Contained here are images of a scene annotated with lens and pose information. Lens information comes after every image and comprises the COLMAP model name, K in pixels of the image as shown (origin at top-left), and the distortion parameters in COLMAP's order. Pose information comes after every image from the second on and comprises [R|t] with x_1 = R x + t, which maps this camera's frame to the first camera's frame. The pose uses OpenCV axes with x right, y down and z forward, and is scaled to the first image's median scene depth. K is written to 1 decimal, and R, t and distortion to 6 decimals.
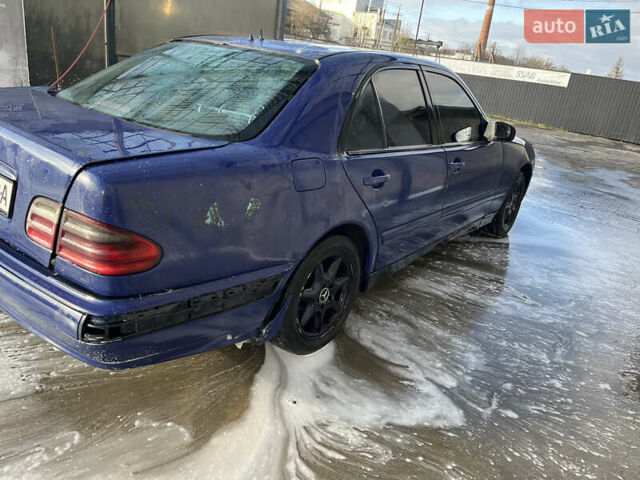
lens RADIAL K [[474.5, 0, 320.0], [0, 474.5, 240.0], [0, 0, 1]] dist [0.052788, -0.073711]
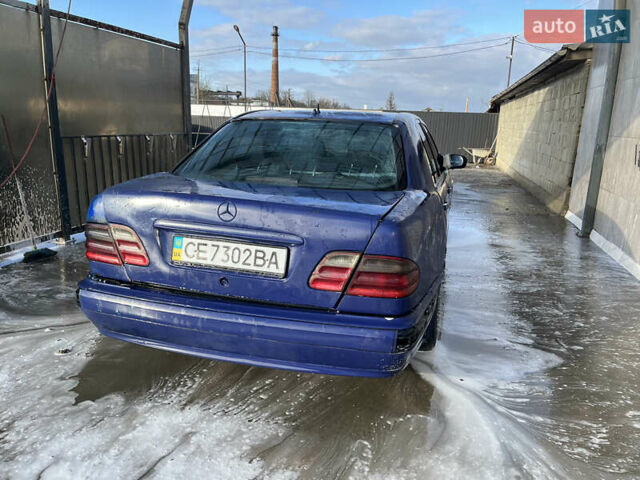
lens RADIAL K [[474.5, 0, 320.0], [0, 474.5, 240.0], [0, 0, 1]] dist [0.052788, -0.073711]
pose [[0.918323, -0.184673, 0.350114, -0.685615], [0.216437, 0.974829, -0.053508, -0.037441], [-0.331419, 0.124915, 0.935178, -0.114113]]
